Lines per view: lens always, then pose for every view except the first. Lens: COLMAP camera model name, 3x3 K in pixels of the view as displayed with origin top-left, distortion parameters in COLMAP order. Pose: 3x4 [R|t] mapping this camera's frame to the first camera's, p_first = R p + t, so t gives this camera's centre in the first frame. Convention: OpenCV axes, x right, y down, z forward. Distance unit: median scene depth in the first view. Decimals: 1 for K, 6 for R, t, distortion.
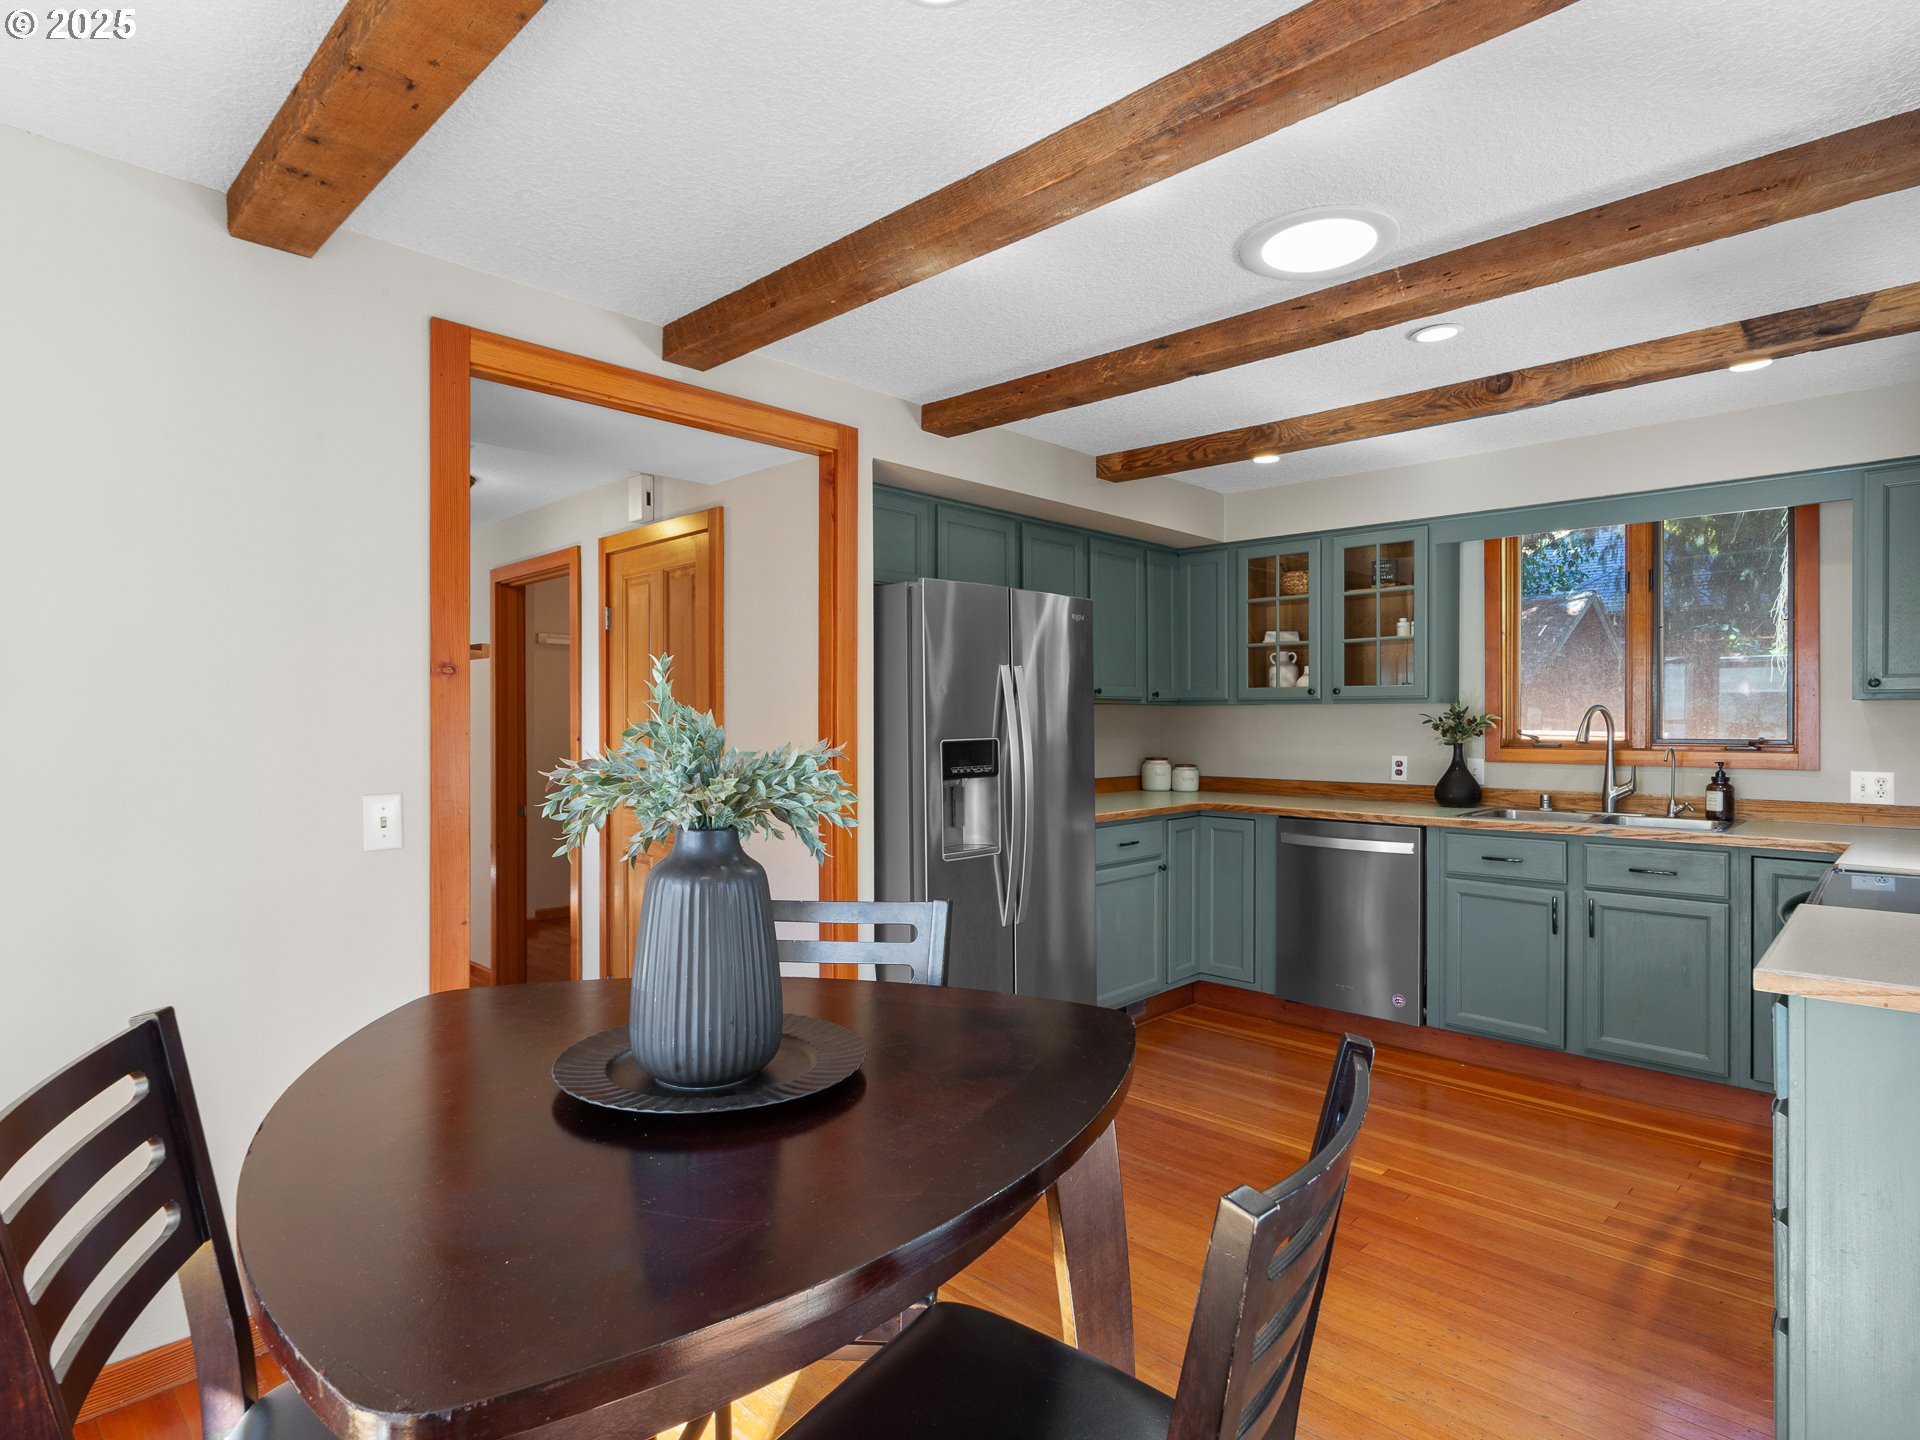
lens RADIAL K [[1019.6, 0, 958.1], [0, 1019.6, 730.0], [0, 0, 1]] dist [0.000928, 0.000796]
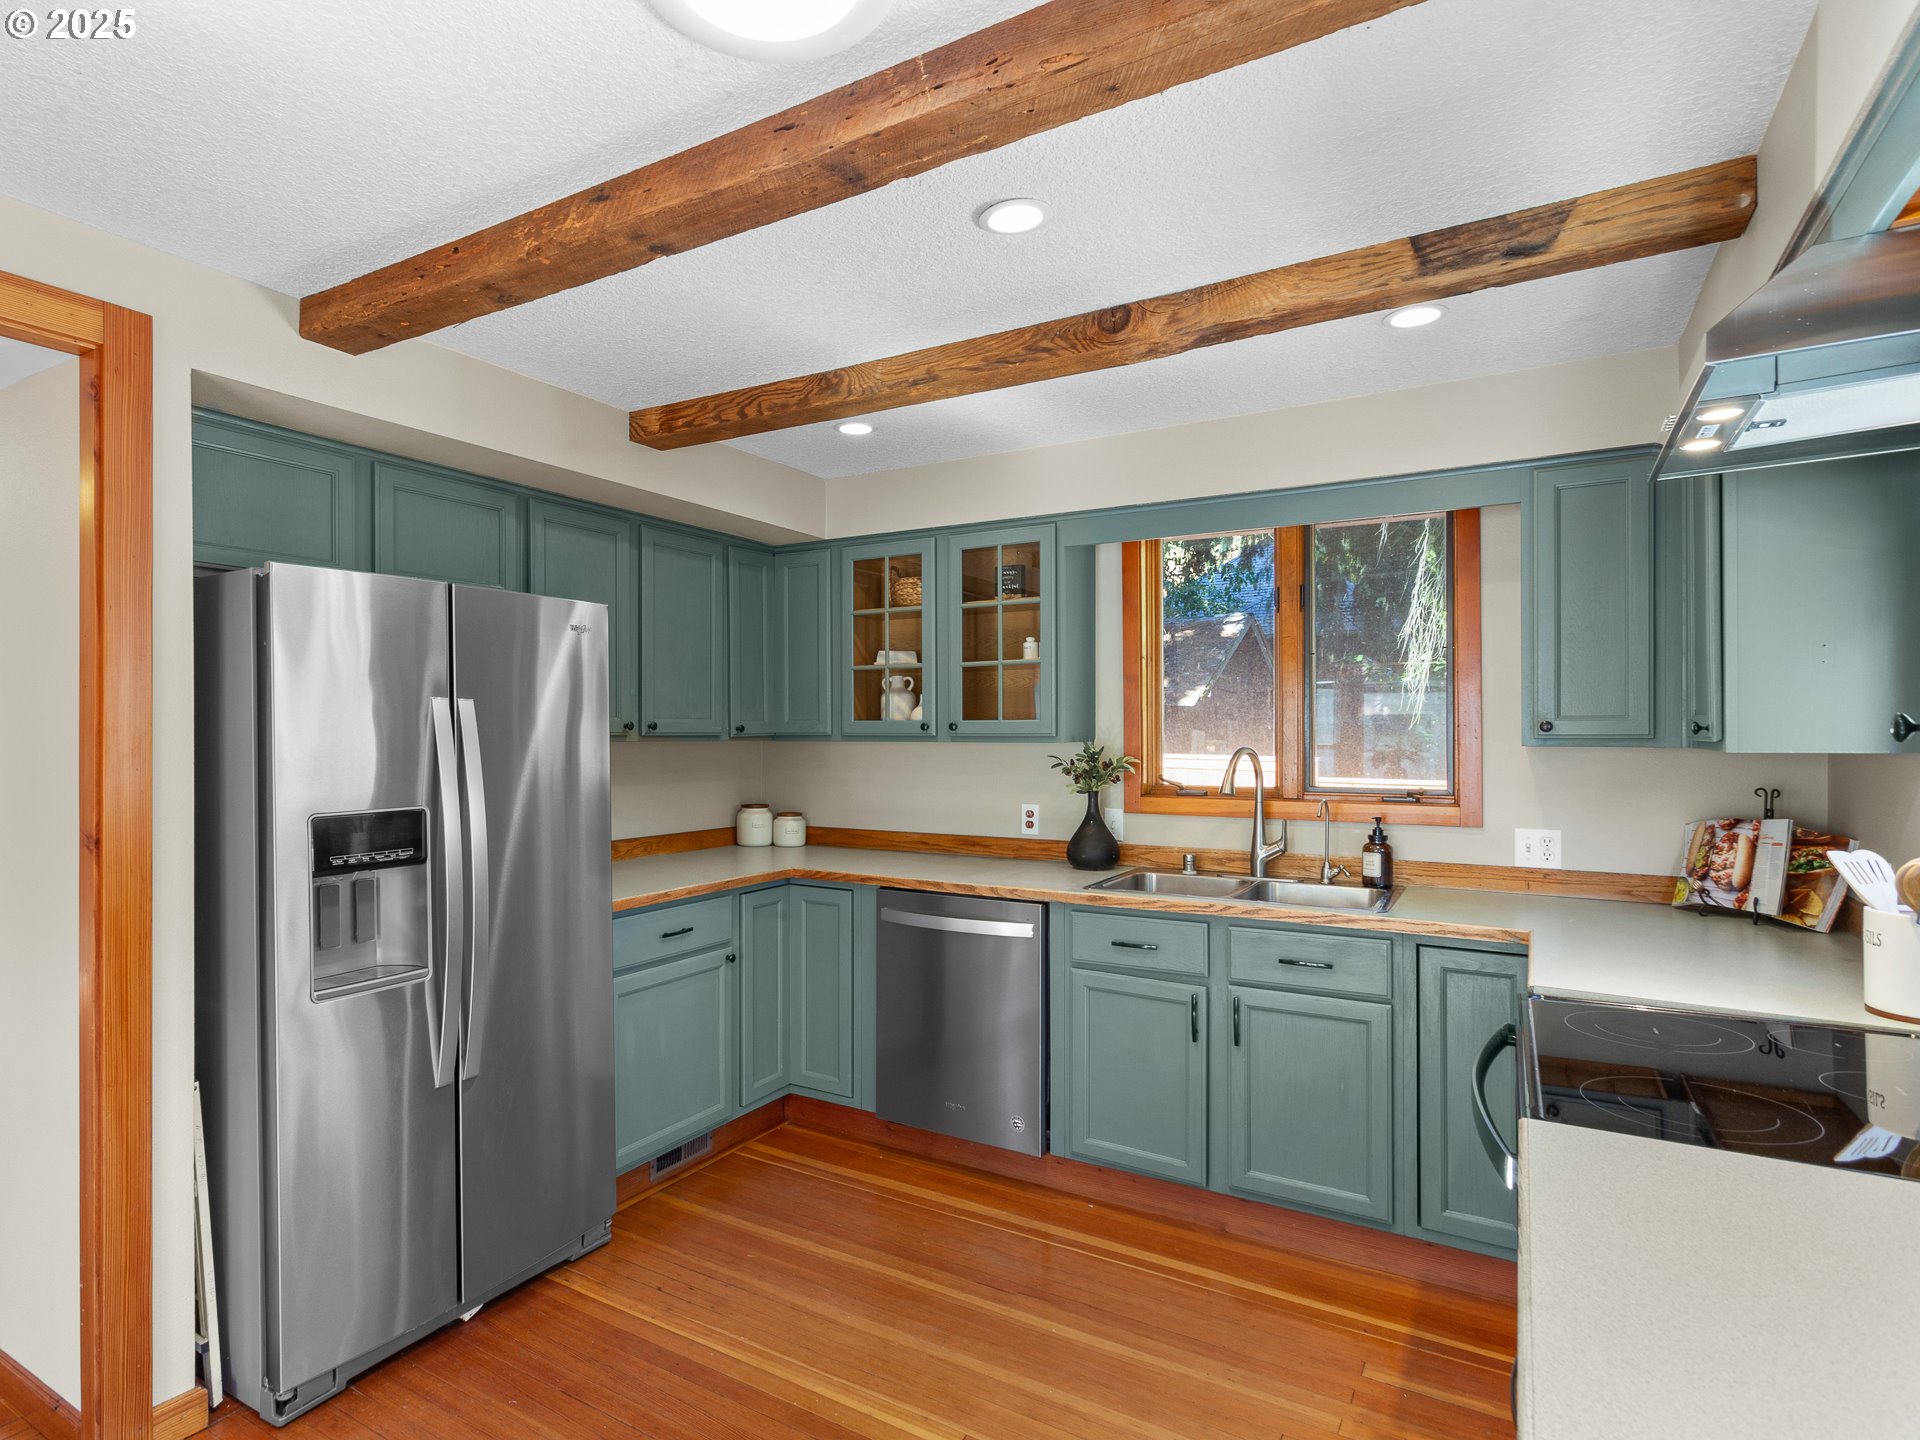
lens RADIAL K [[1032.4, 0, 872.6], [0, 1032.4, 739.1], [0, 0, 1]] dist [0.000322, 0.001596]
pose [[0.979854, -0.001996, 0.199706, 0.174366], [0.003012, 0.999984, -0.004781, -0.029236], [-0.199693, 0.005286, 0.979844, 0.255374]]
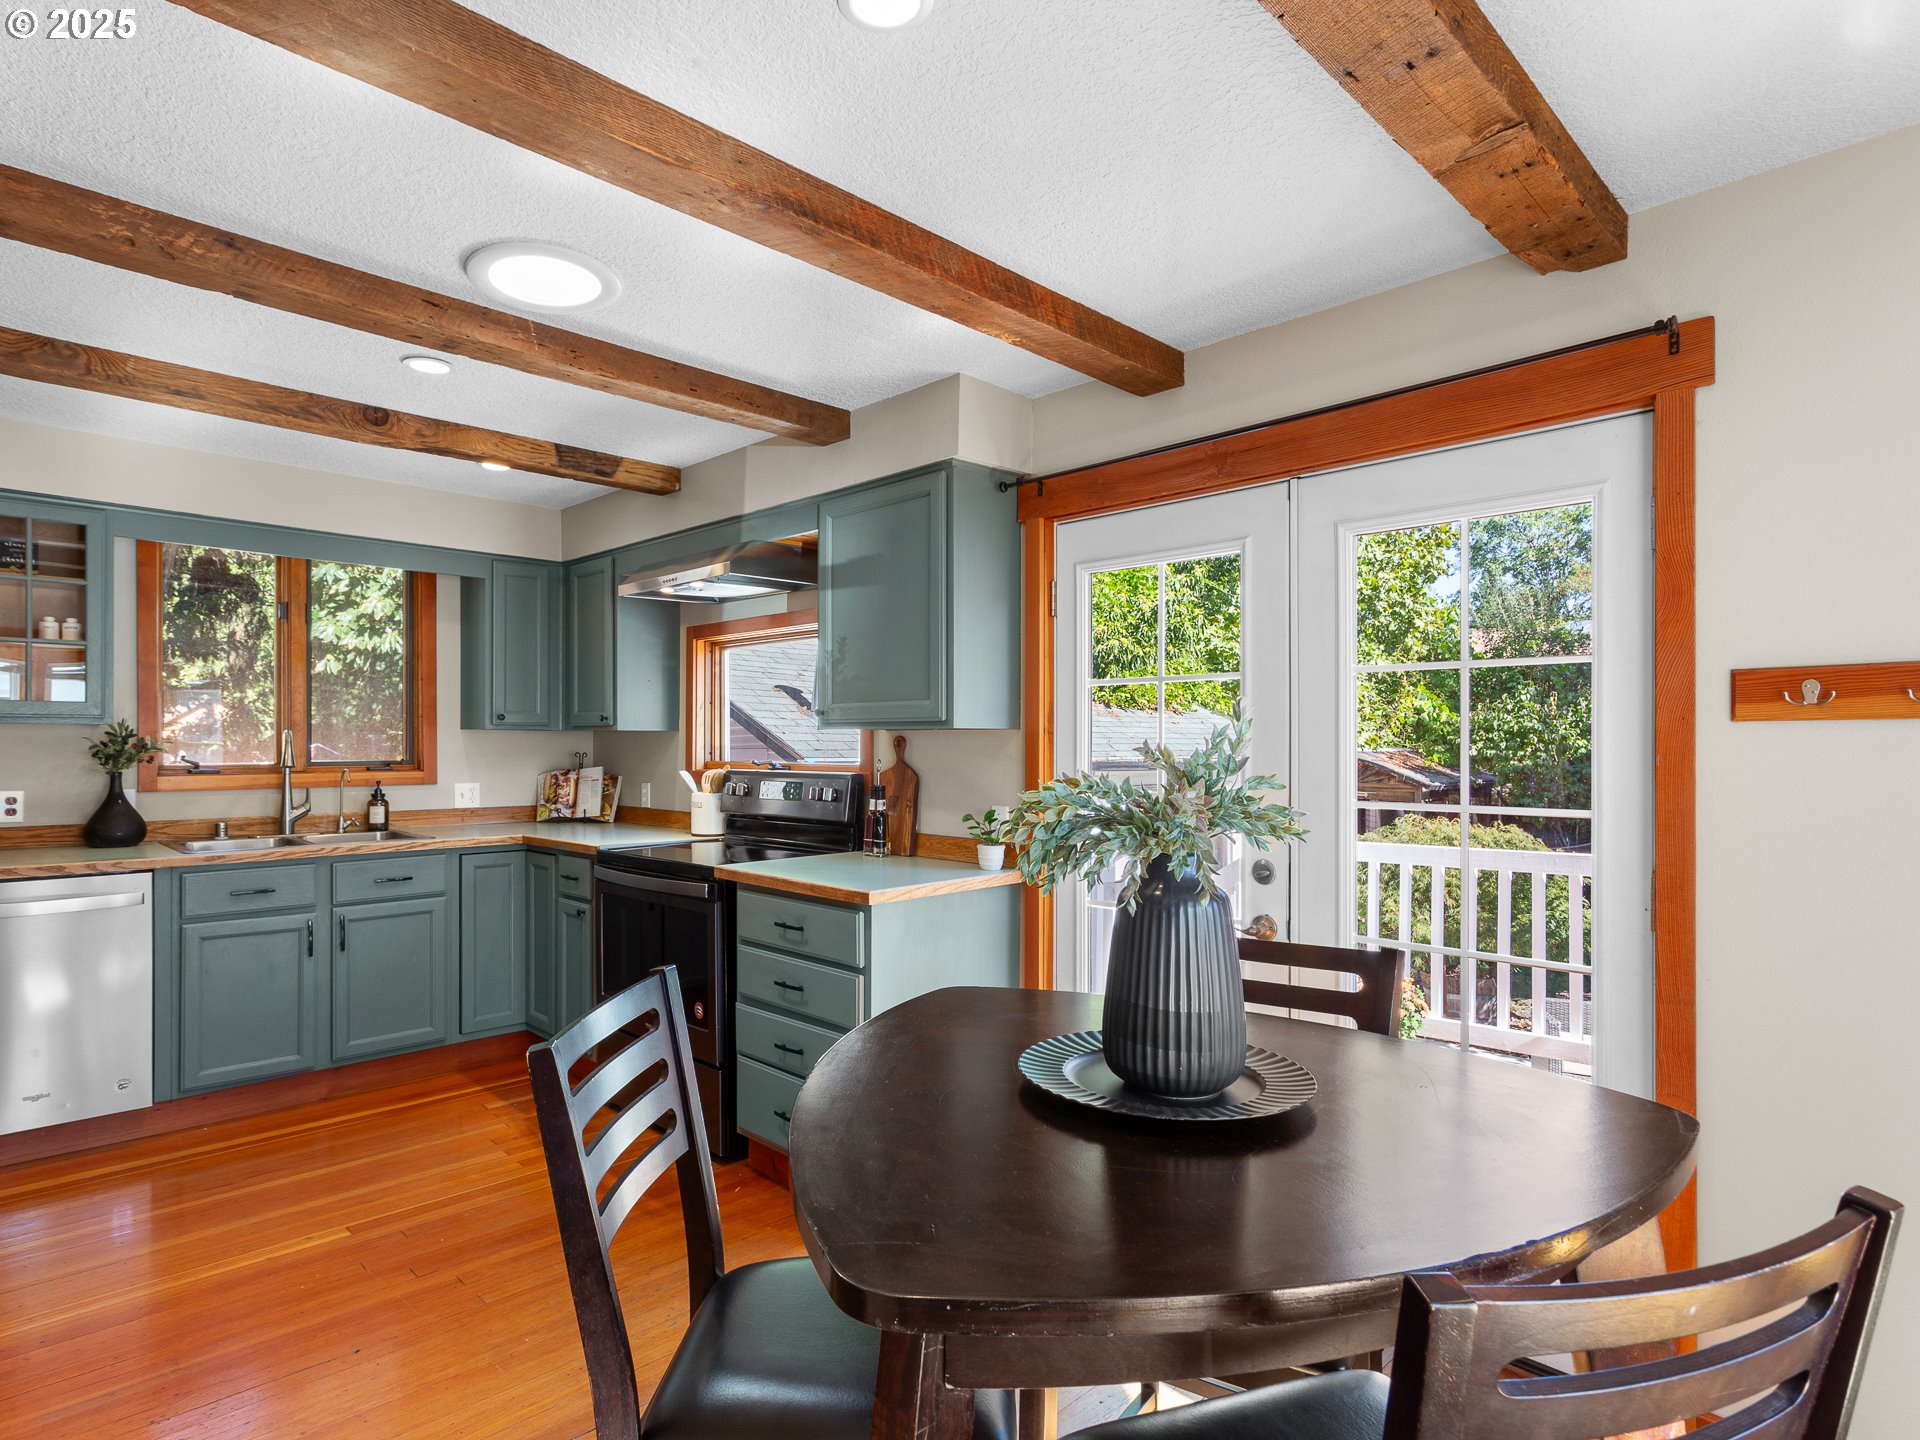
lens RADIAL K [[1032.4, 0, 872.6], [0, 1032.4, 739.1], [0, 0, 1]] dist [0.000322, 0.001596]
pose [[0.067153, 0.004106, 0.997734, -0.384250], [0.009701, 0.999942, -0.004768, -0.004611], [-0.997696, 0.010000, 0.067109, 0.358006]]
